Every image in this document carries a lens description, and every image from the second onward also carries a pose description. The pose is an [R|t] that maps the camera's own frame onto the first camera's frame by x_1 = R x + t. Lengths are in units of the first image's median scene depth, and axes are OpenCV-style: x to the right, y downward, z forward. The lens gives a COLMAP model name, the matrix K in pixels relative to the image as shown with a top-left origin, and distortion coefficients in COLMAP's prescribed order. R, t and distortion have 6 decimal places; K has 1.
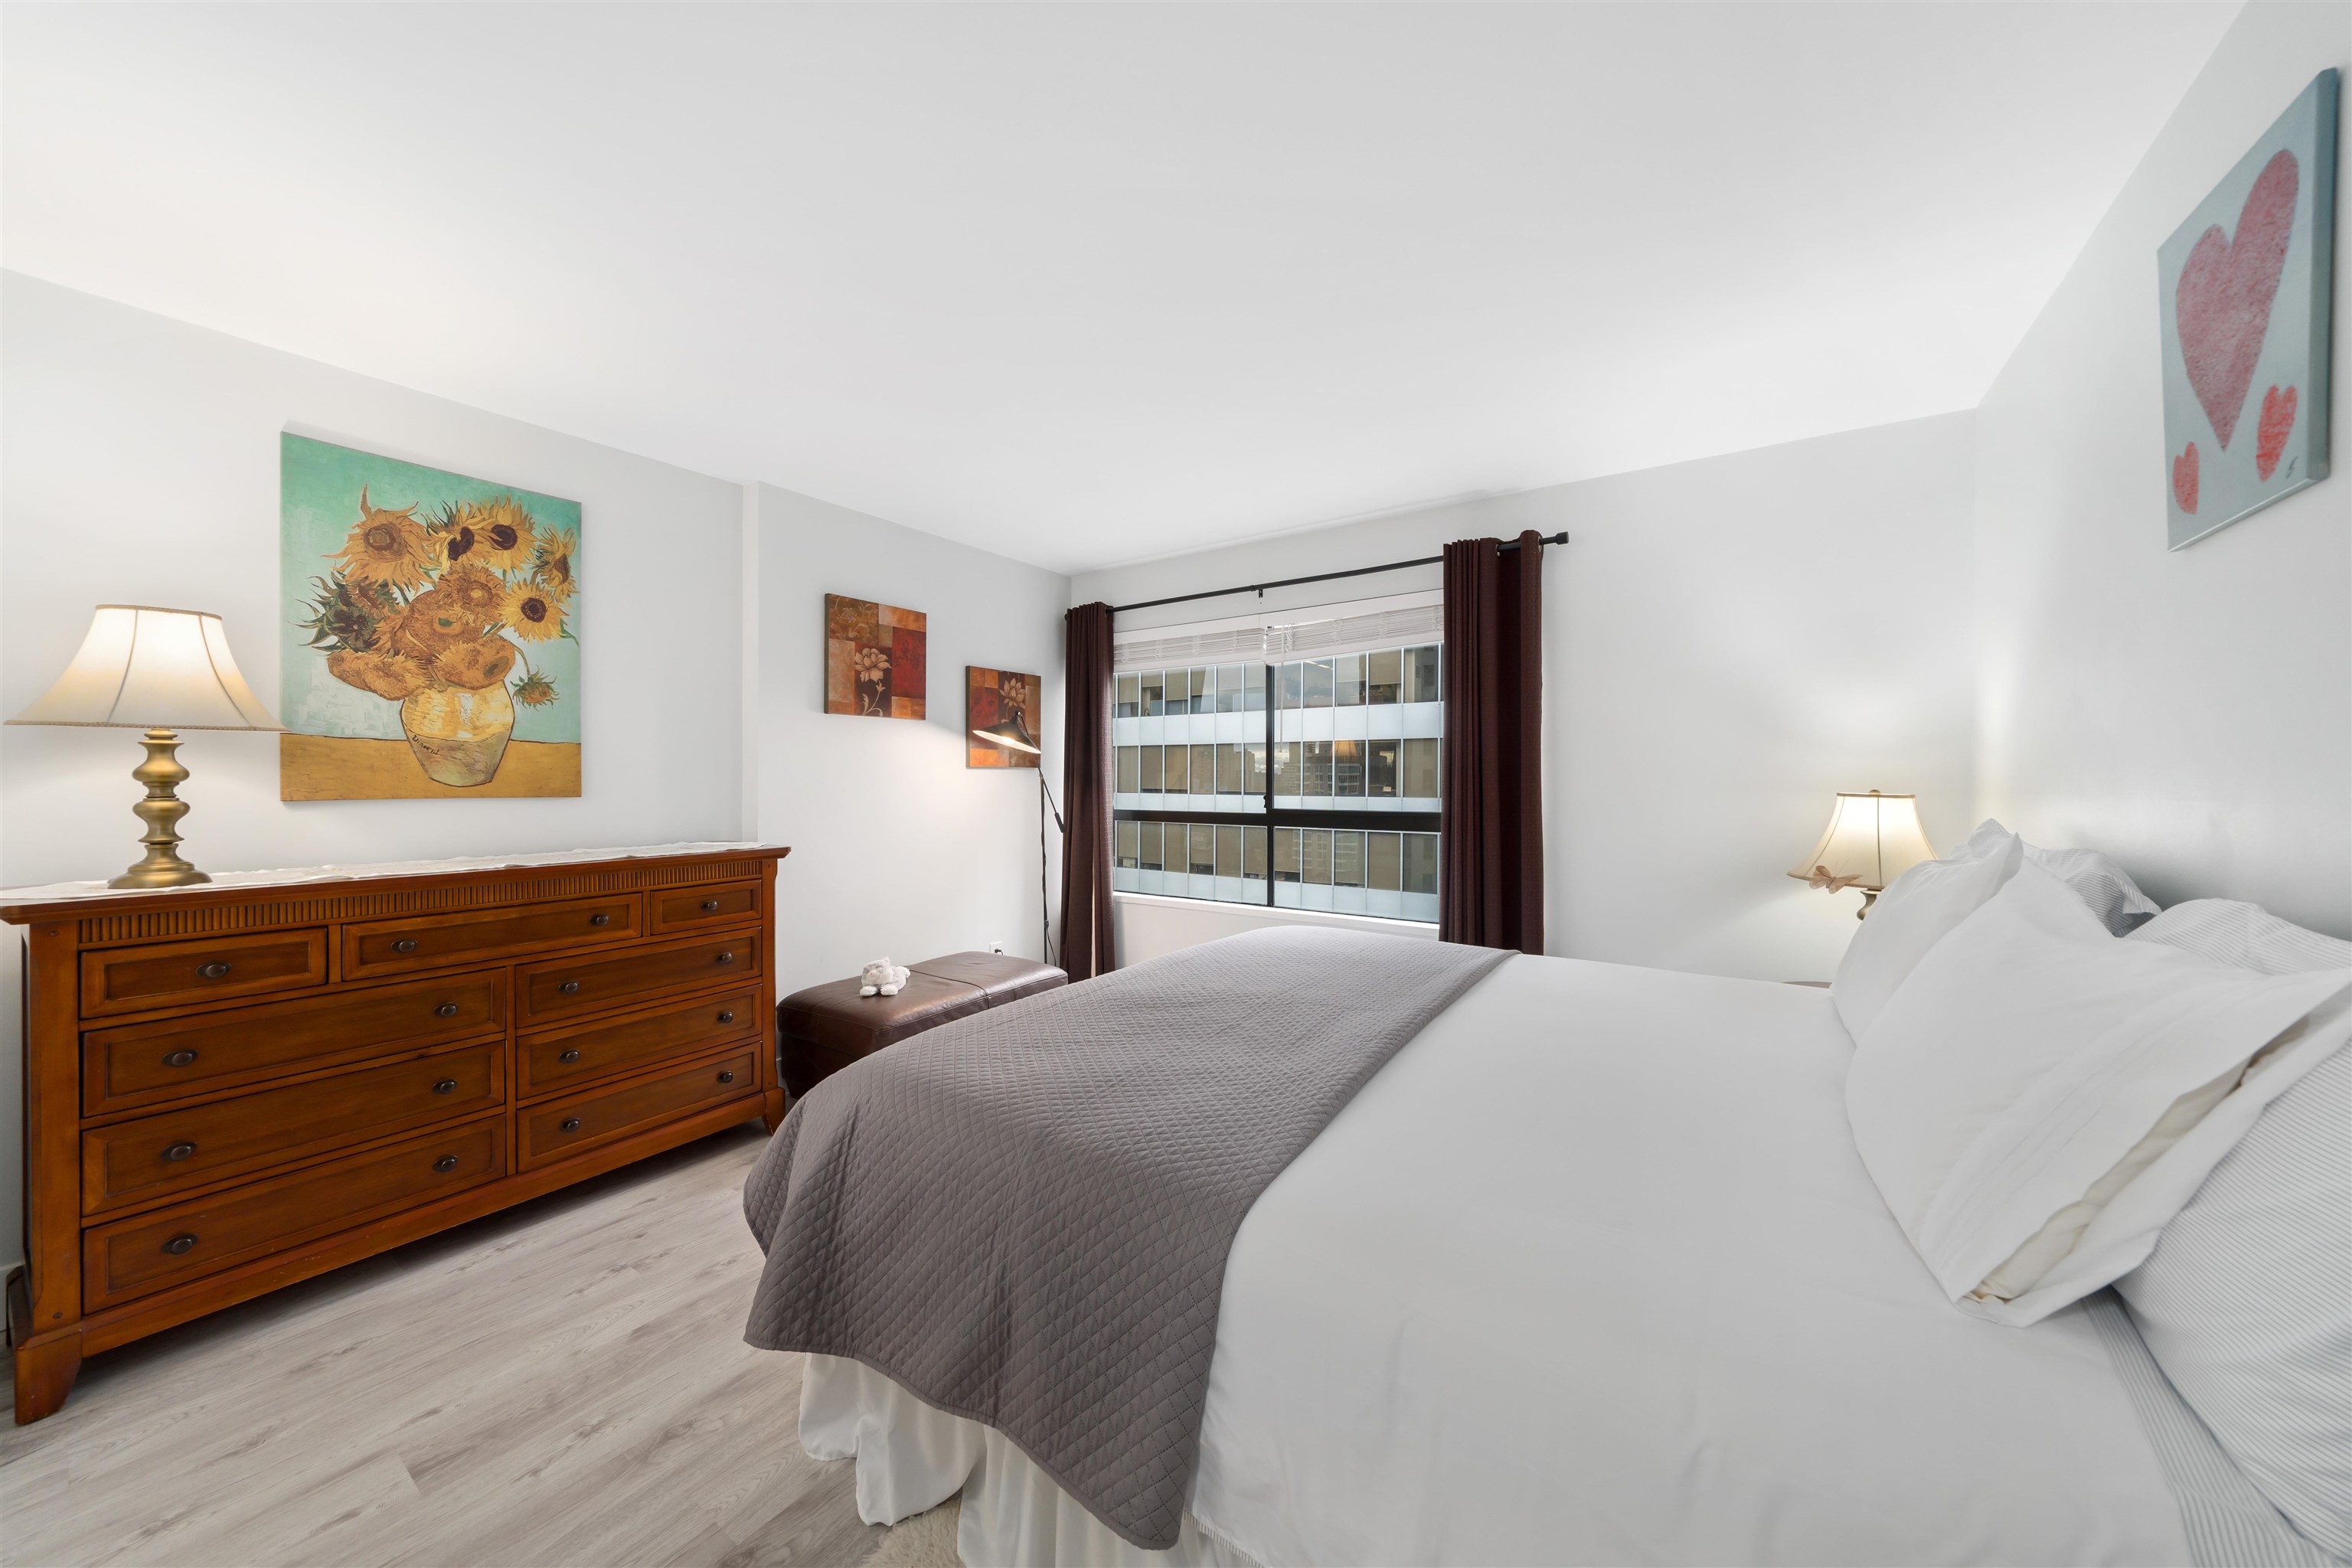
lens RADIAL K [[810.6, 0, 1173.2], [0, 810.6, 784.7], [0, 0, 1]] dist [-0.016512, 0.000118]
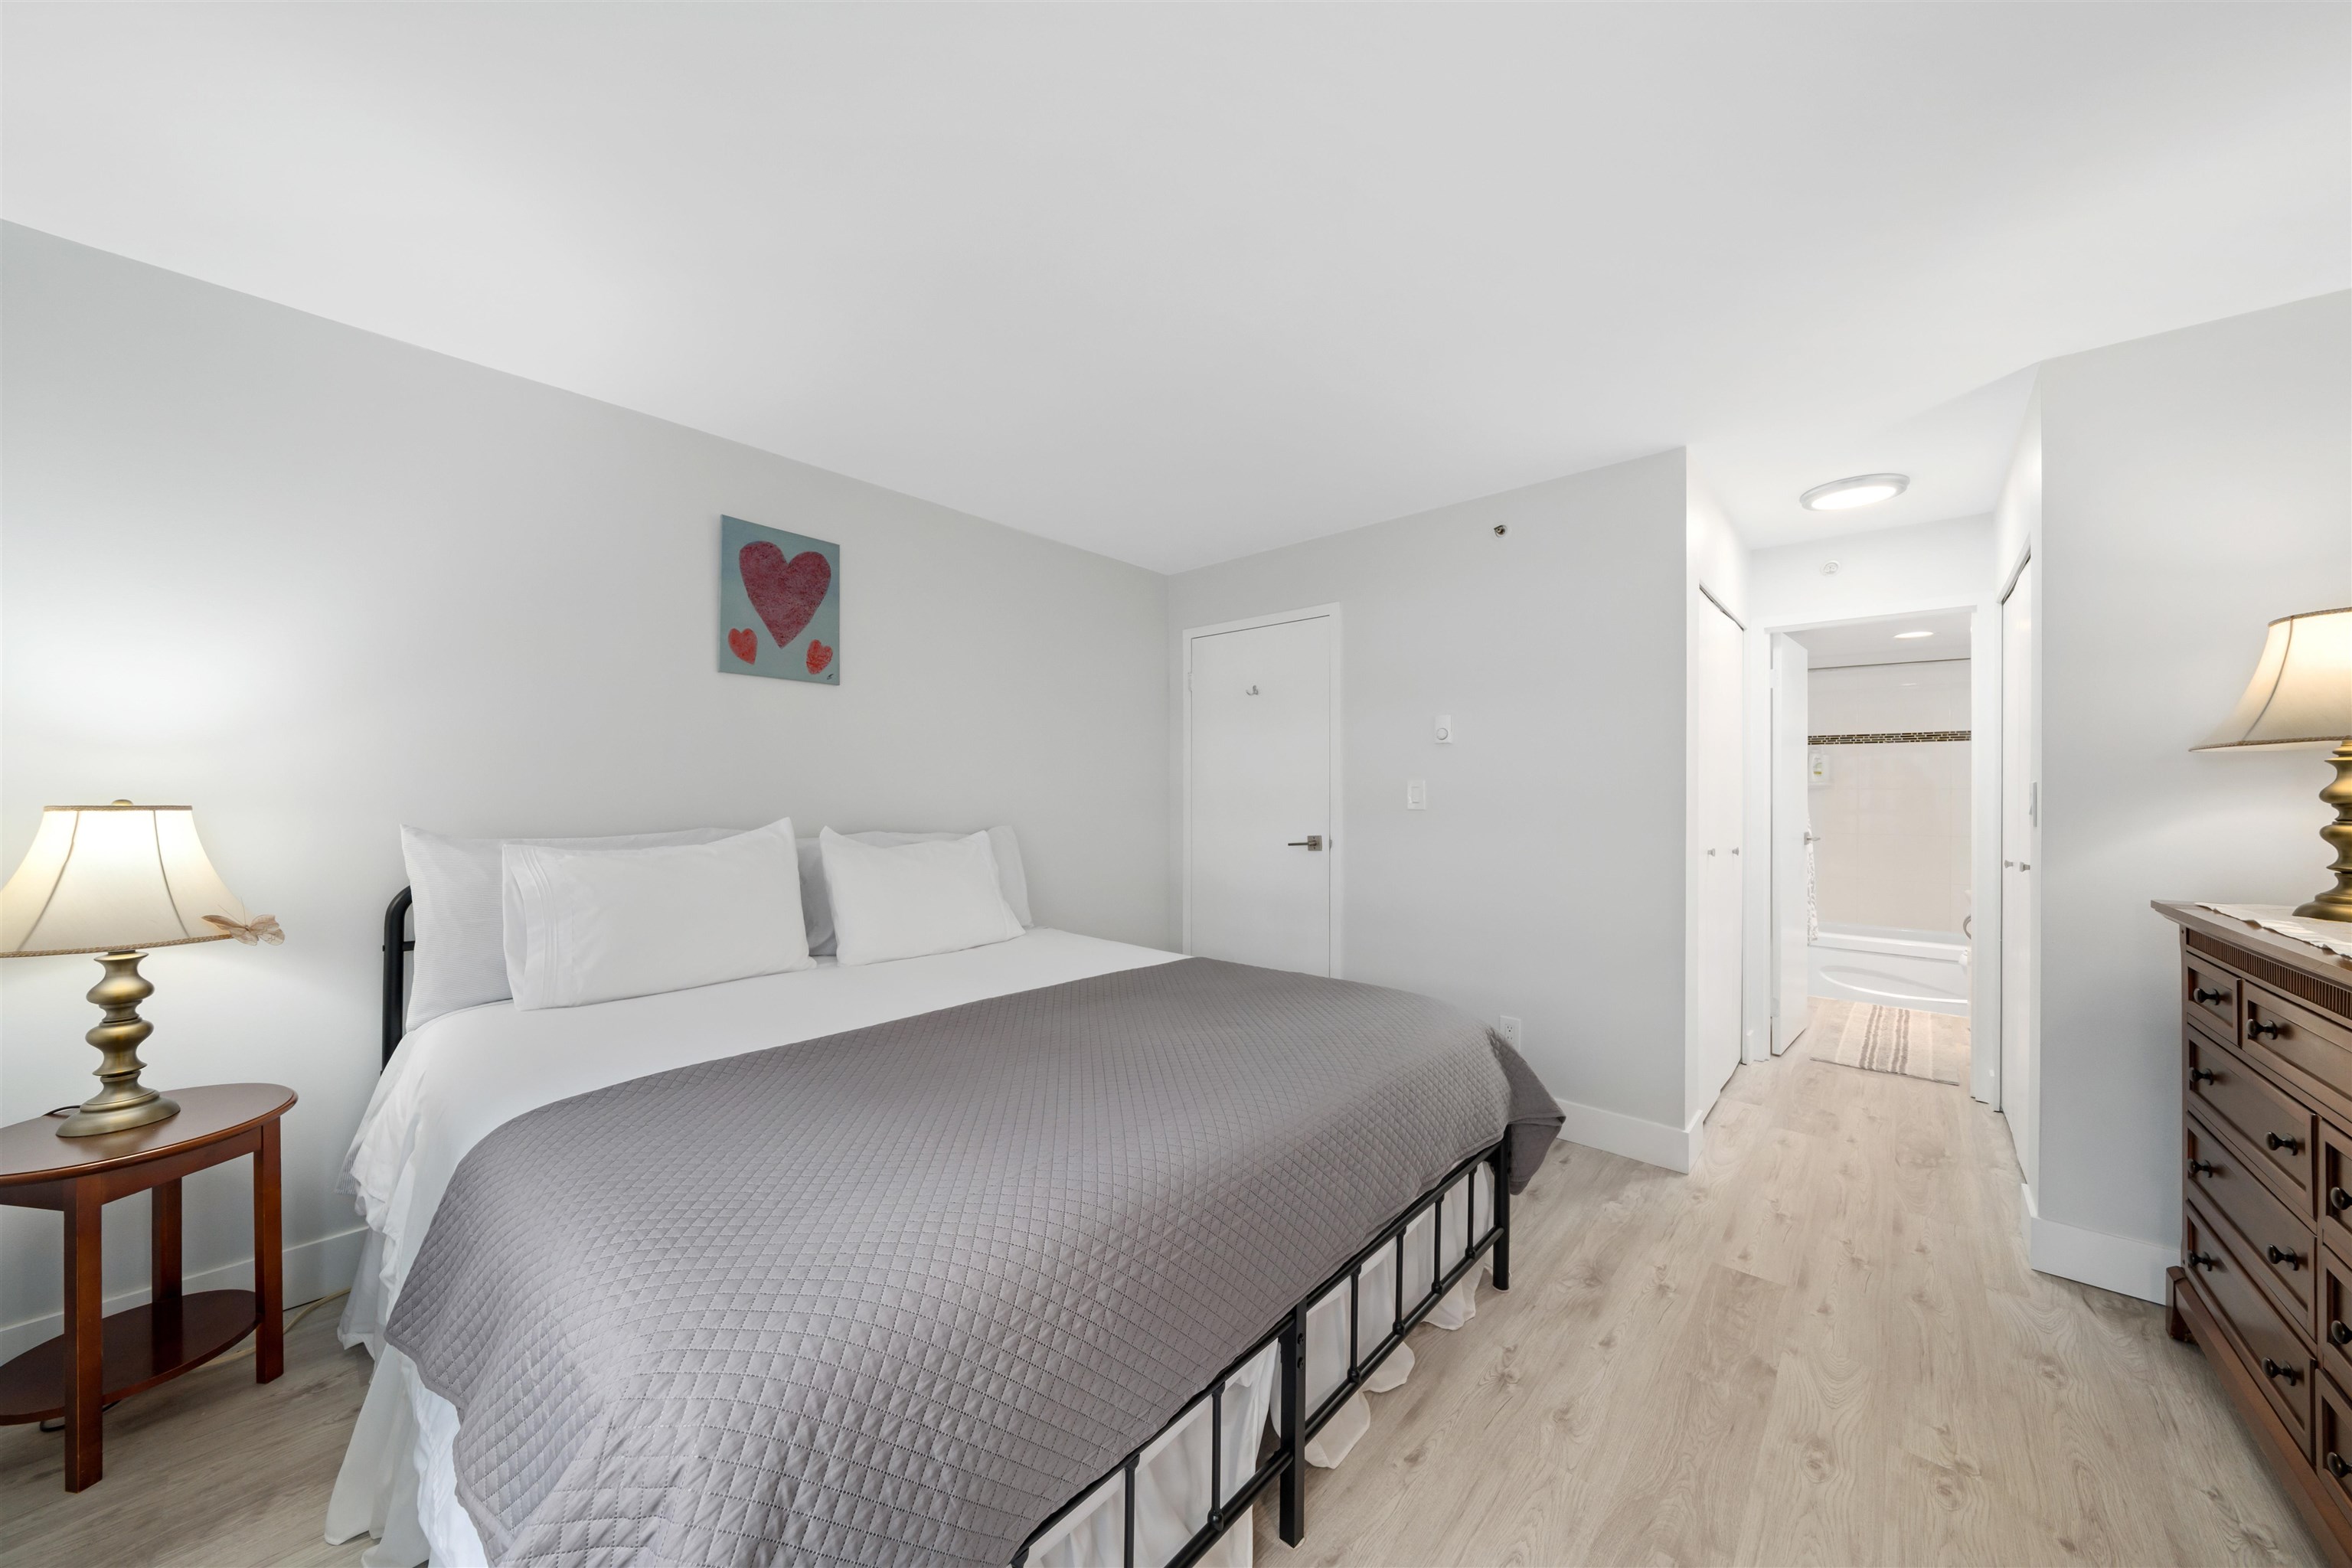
lens RADIAL K [[802.9, 0, 1162.6], [0, 802.9, 787.4], [0, 0, 1]] dist [-0.000630, -0.000053]
pose [[-0.989576, -0.006796, 0.143854, -0.042280], [-0.007136, 0.999973, -0.001849, -0.005445], [-0.143837, -0.002857, -0.989597, 1.076159]]
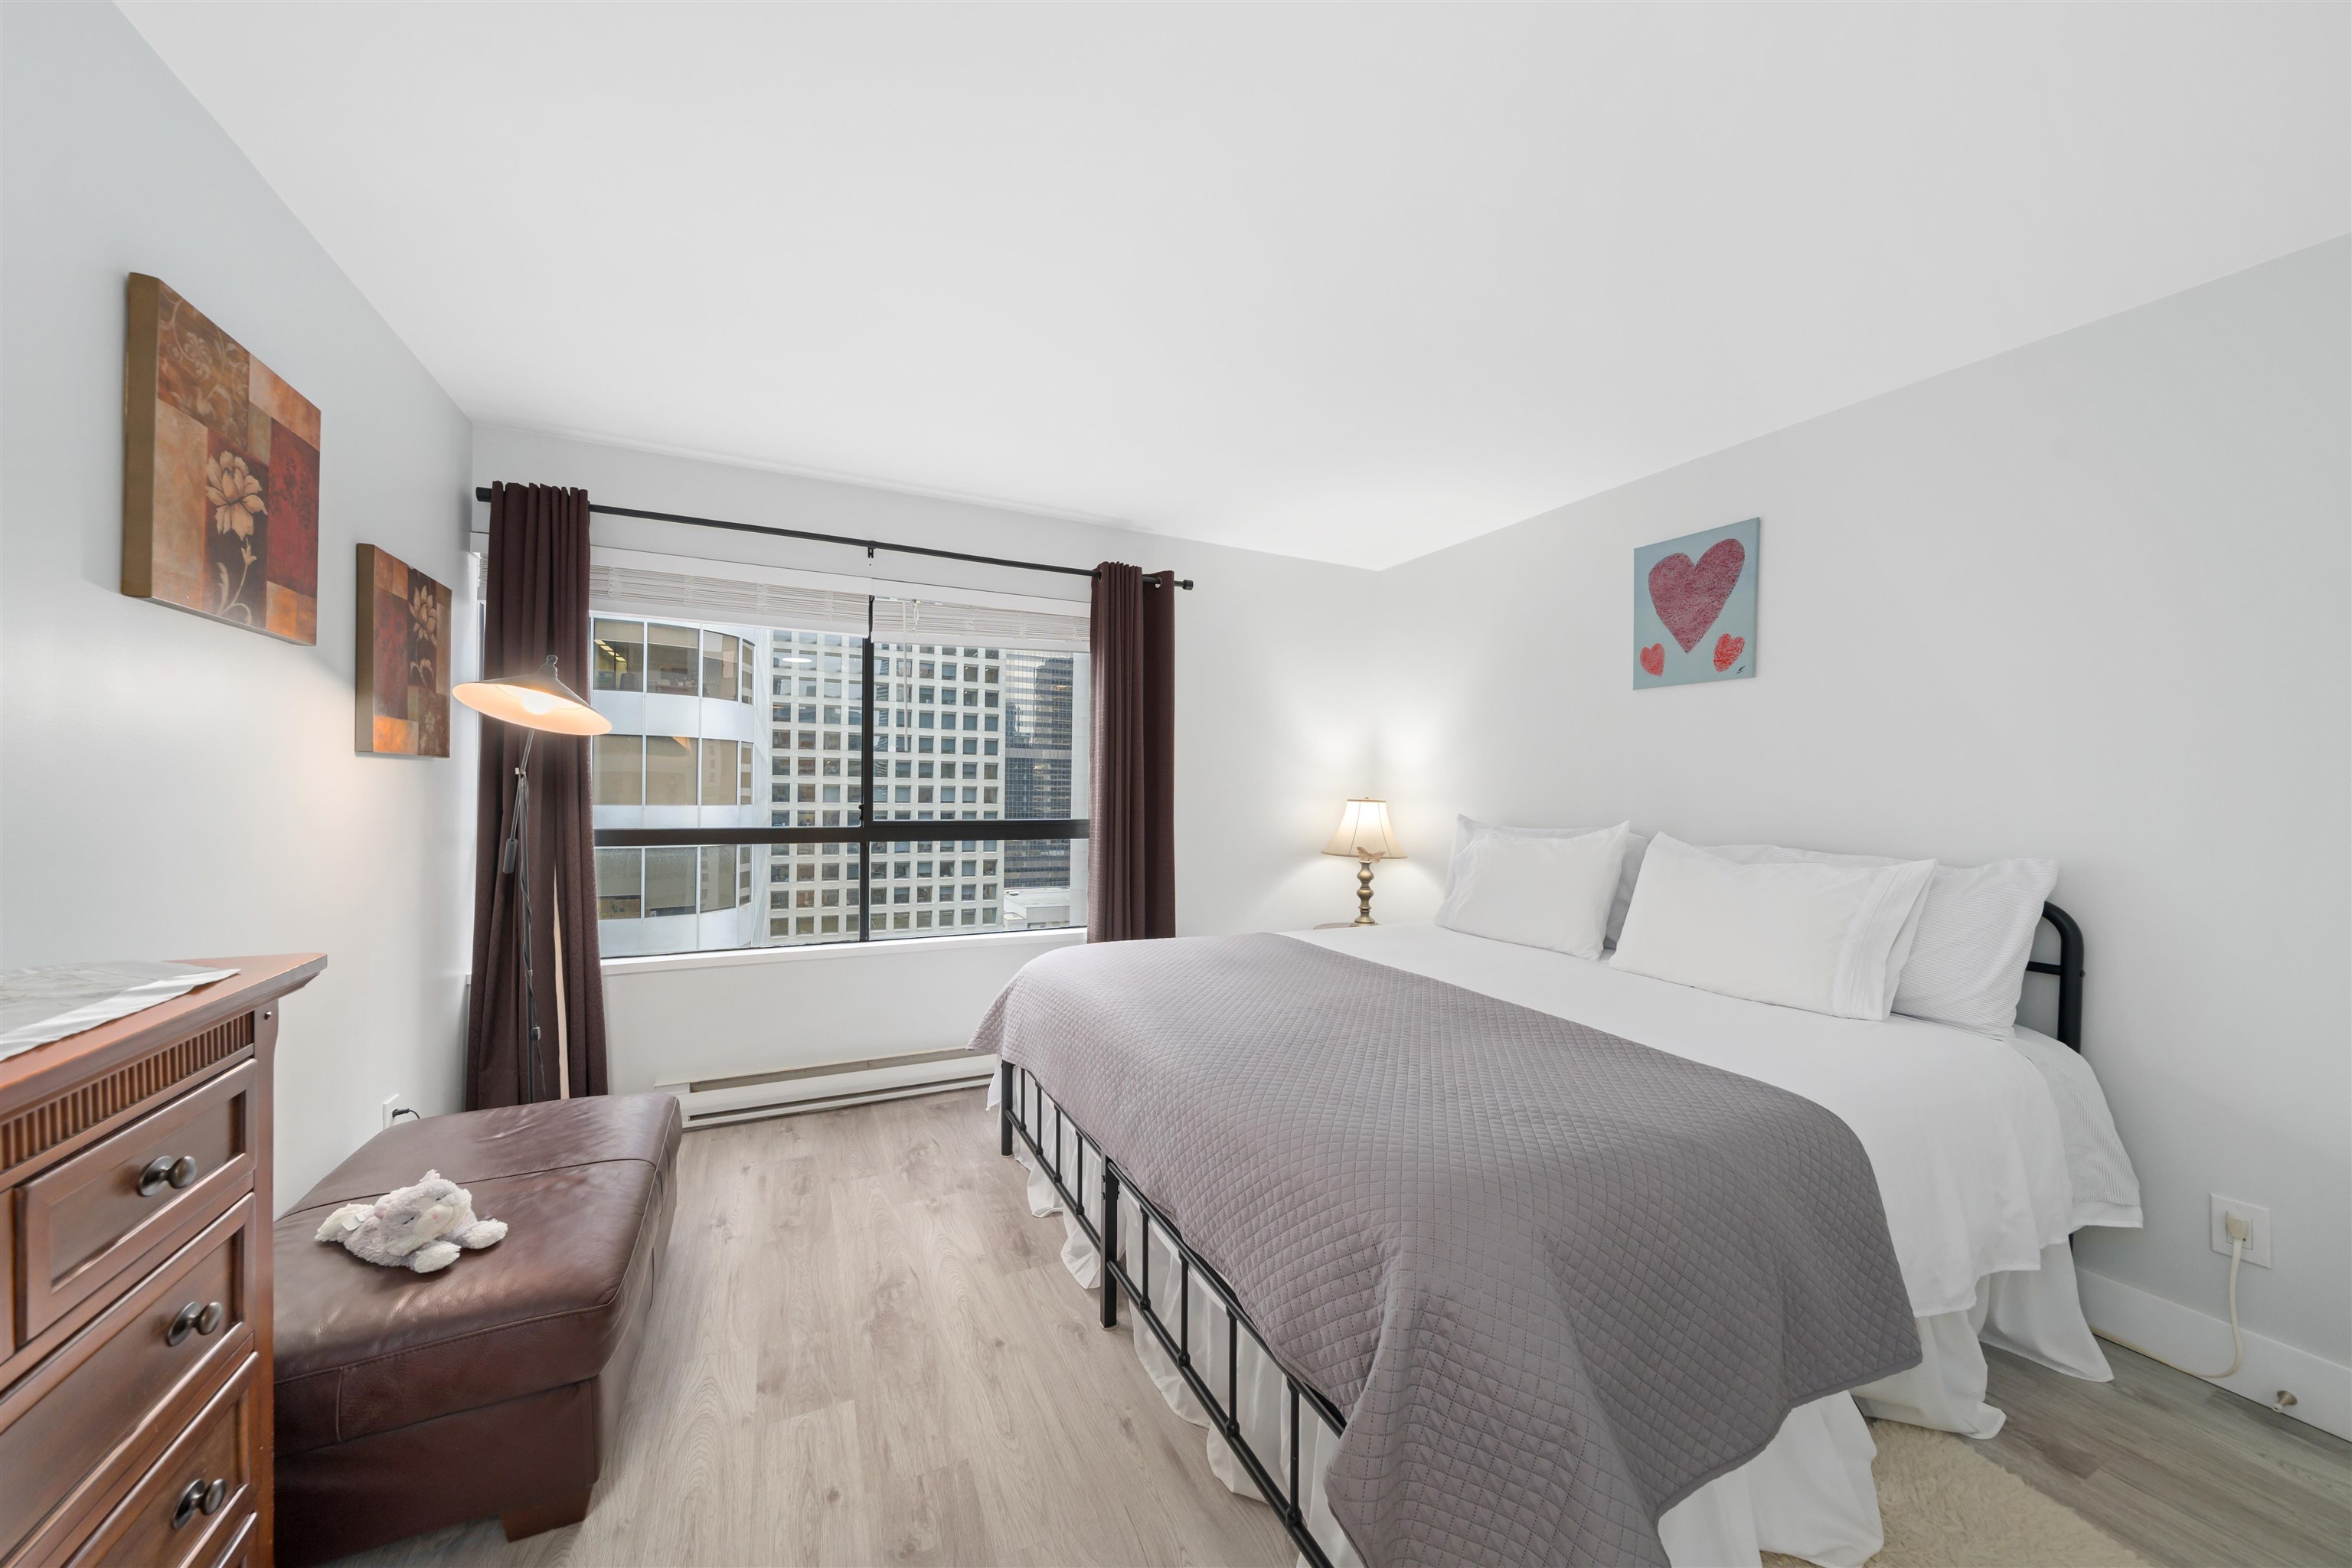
lens RADIAL K [[802.2, 0, 1180.2], [0, 802.2, 790.3], [0, 0, 1]] dist [-0.000172, -0.000082]
pose [[0.488869, 0.003709, 0.872349, -0.494408], [-0.007024, 0.999975, -0.000315, -0.002846], [-0.872329, -0.005973, 0.488883, 0.386435]]
